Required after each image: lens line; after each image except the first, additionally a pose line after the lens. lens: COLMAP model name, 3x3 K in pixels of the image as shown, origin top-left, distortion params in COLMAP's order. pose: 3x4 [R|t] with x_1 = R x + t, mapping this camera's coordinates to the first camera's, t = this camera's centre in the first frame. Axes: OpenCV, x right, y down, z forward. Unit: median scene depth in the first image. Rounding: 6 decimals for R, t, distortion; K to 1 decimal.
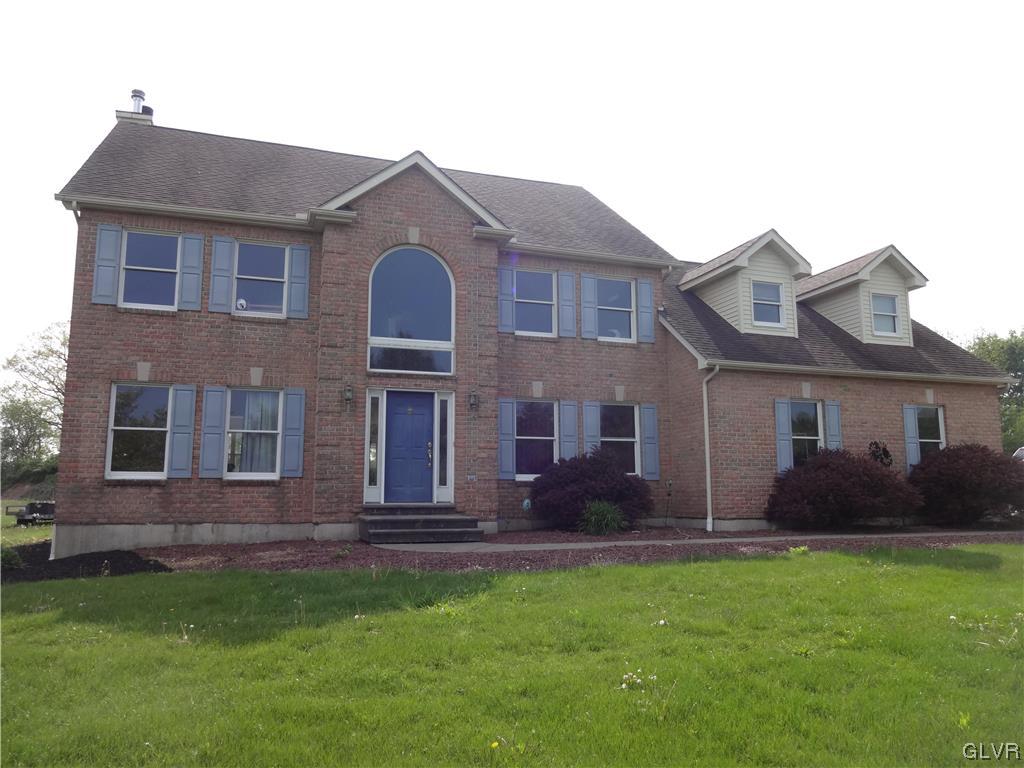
lens RADIAL K [[758.4, 0, 512.0], [0, 758.4, 384.0], [0, 0, 1]] dist [-0.019617, 0.002682]
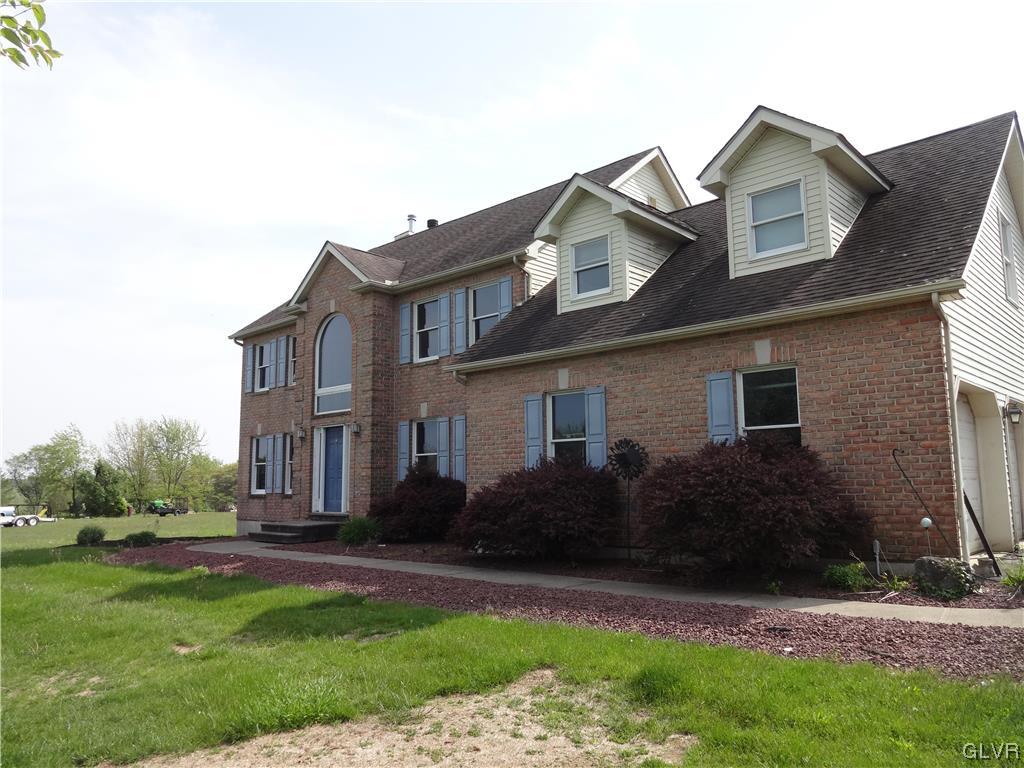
lens RADIAL K [[758.4, 0, 512.0], [0, 758.4, 384.0], [0, 0, 1]] dist [-0.019617, 0.002682]
pose [[0.469754, -0.120491, -0.874536, 1.147676], [0.137089, 0.988581, -0.062567, 0.060178], [0.872088, -0.090498, 0.480908, 0.638150]]
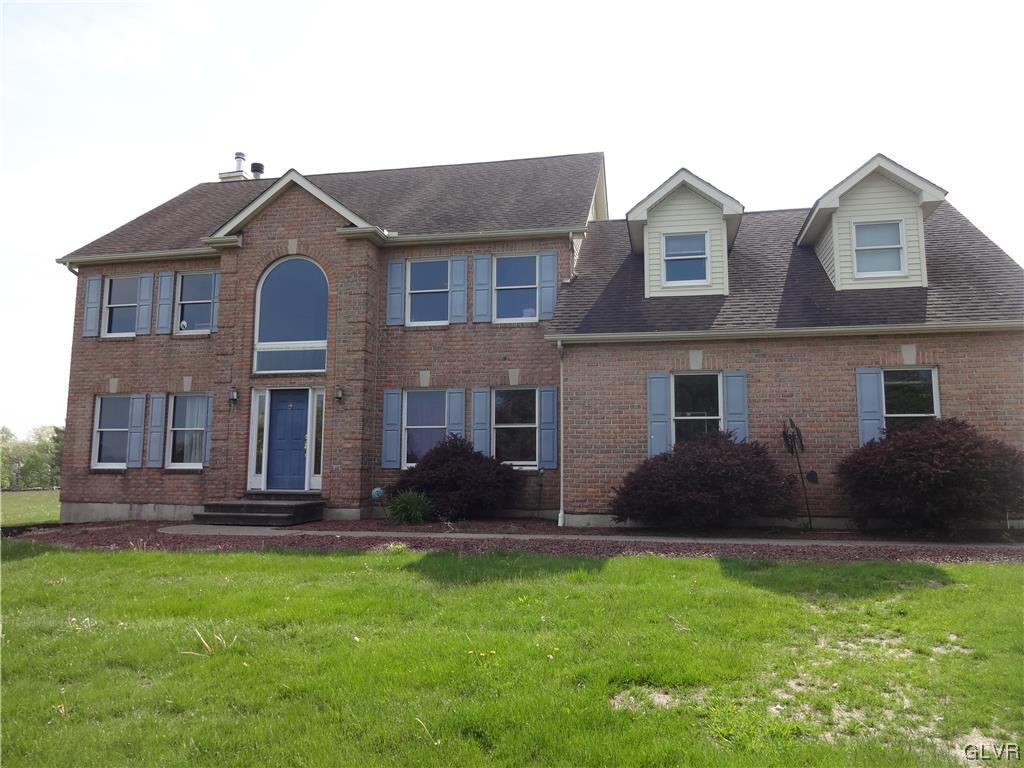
lens RADIAL K [[758.4, 0, 512.0], [0, 758.4, 384.0], [0, 0, 1]] dist [-0.019617, 0.002682]
pose [[0.862199, -0.056920, -0.503361, 0.692489], [0.064407, 0.997921, -0.002523, 0.025819], [0.502458, -0.030244, 0.864072, 0.207976]]
